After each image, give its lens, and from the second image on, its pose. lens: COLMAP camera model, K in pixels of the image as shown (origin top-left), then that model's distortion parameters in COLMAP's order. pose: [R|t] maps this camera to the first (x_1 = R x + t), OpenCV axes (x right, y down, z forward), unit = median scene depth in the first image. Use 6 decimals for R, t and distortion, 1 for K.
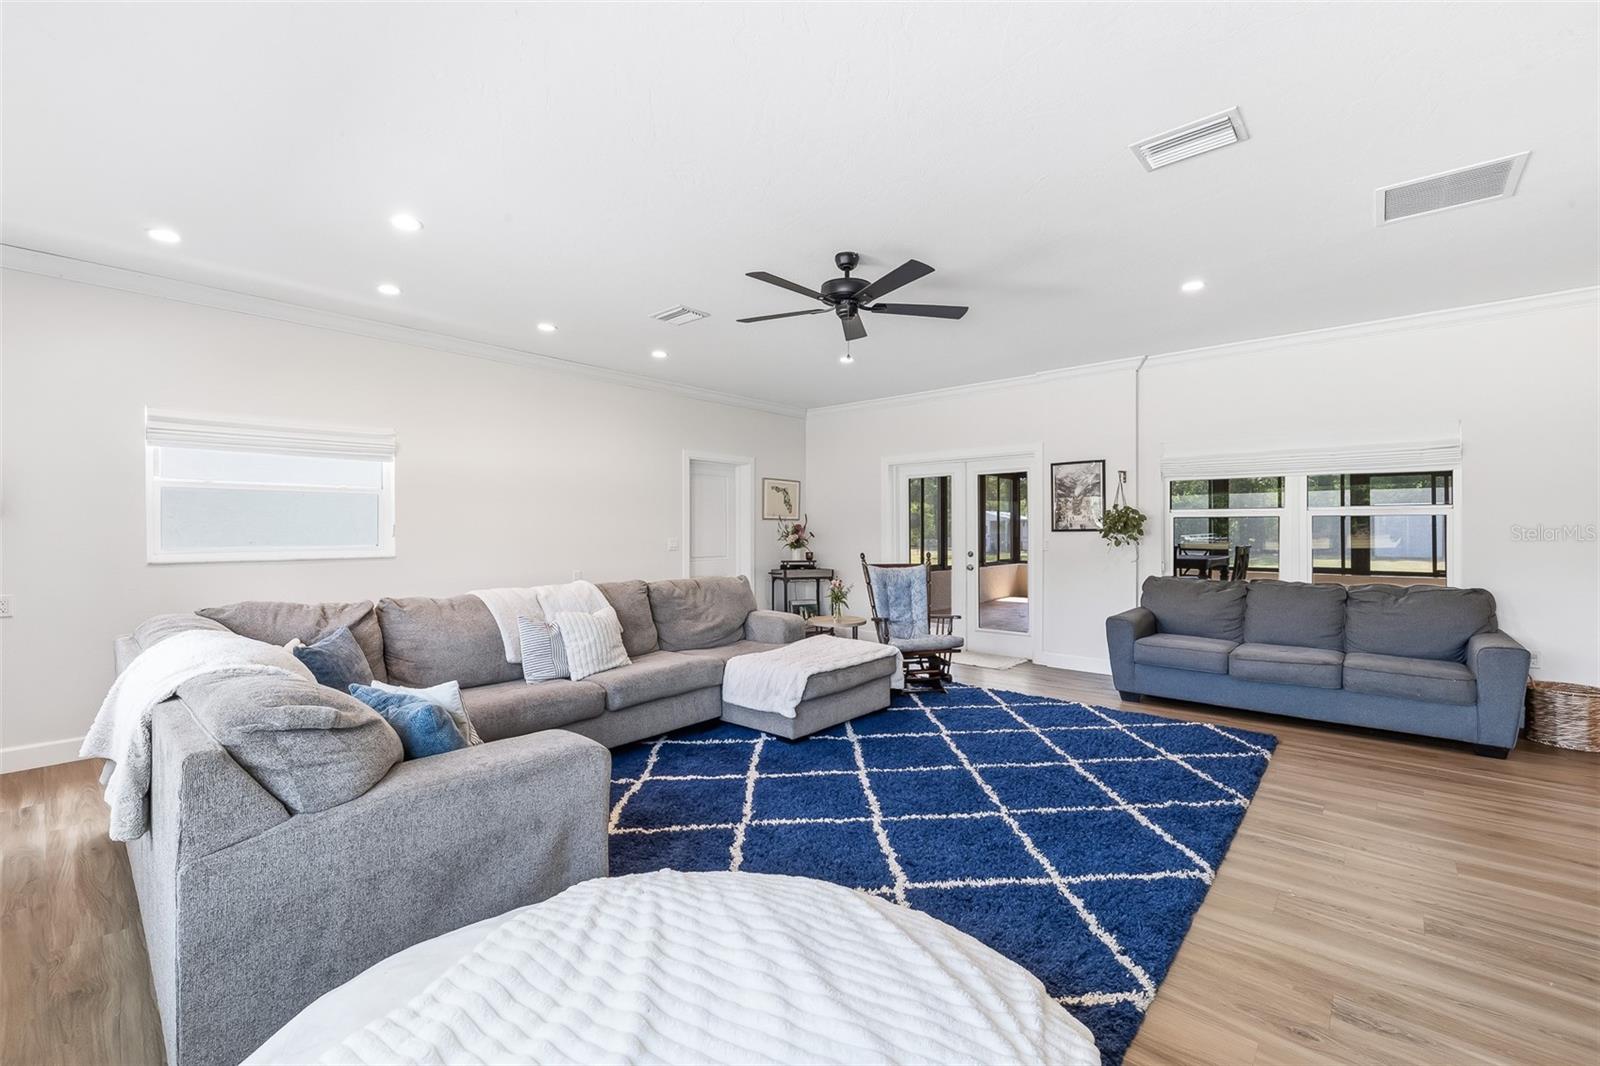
lens RADIAL K [[674.1, 0, 802.9], [0, 674.1, 536.3], [0, 0, 1]] dist [-0.001934, -0.000927]
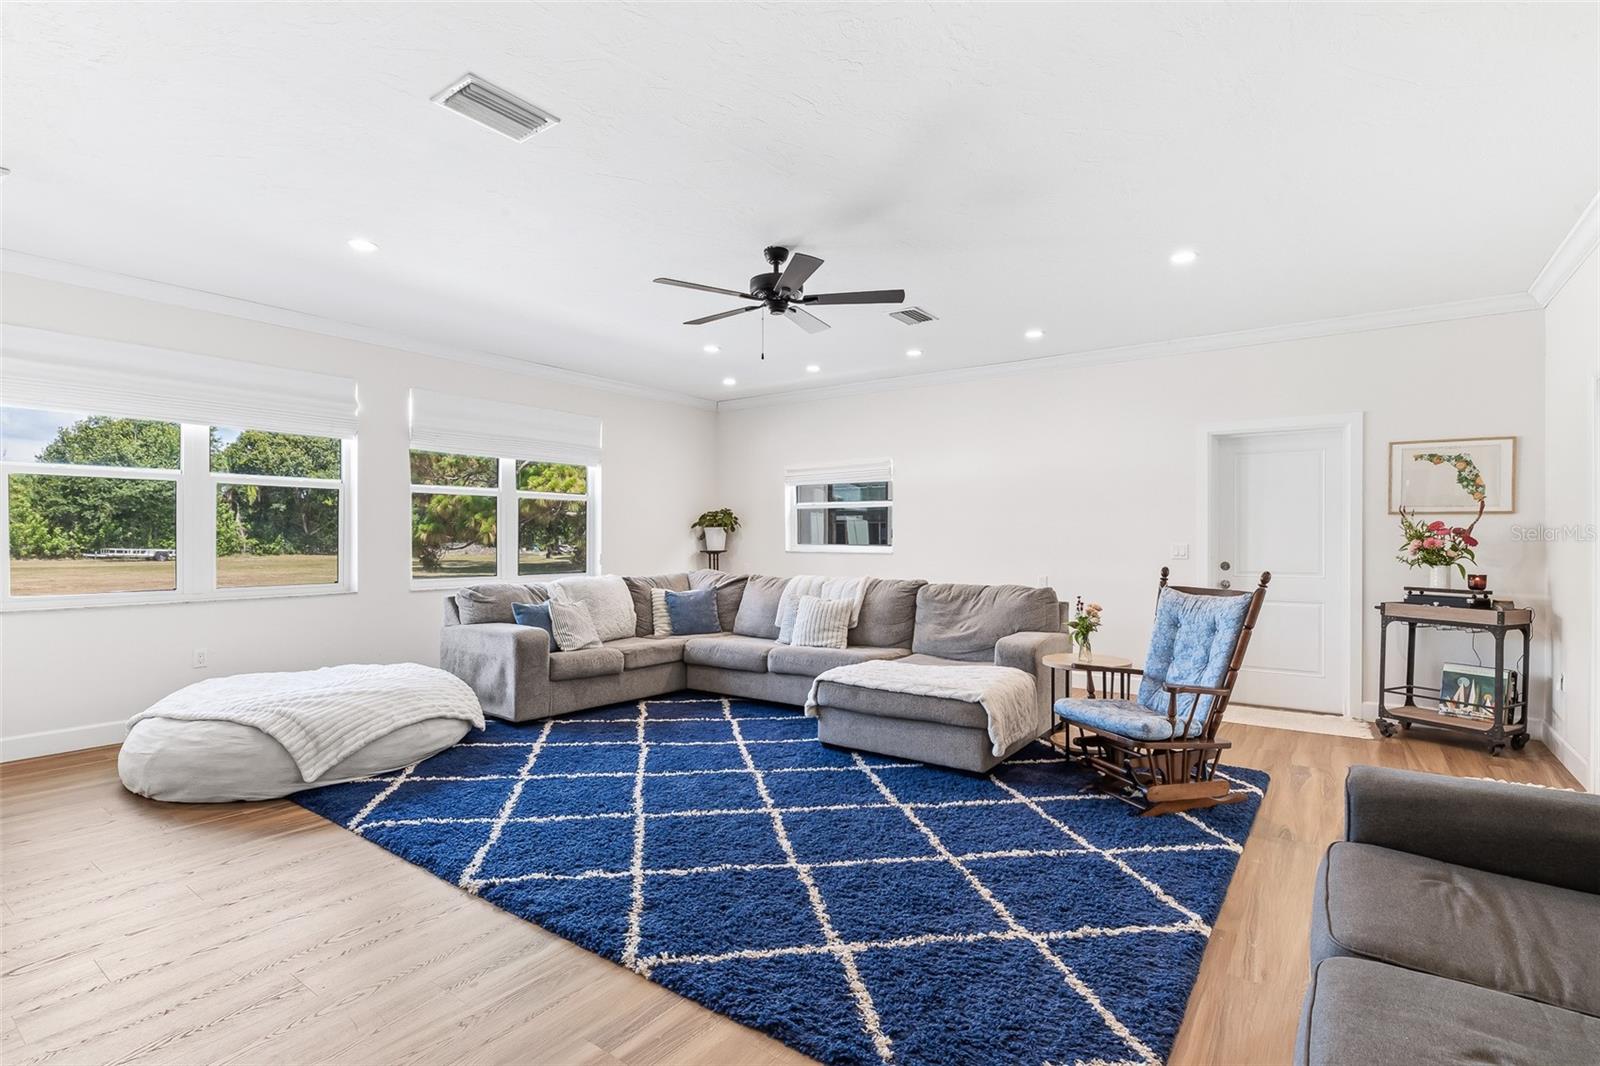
lens RADIAL K [[752.2, 0, 803.2], [0, 752.2, 527.6], [0, 0, 1]] dist [-0.003847, -0.000100]
pose [[0.075296, -0.019084, -0.996979, 0.601966], [-0.013138, 0.999711, -0.020129, 0.006563], [0.997075, 0.014614, 0.075023, 0.492074]]
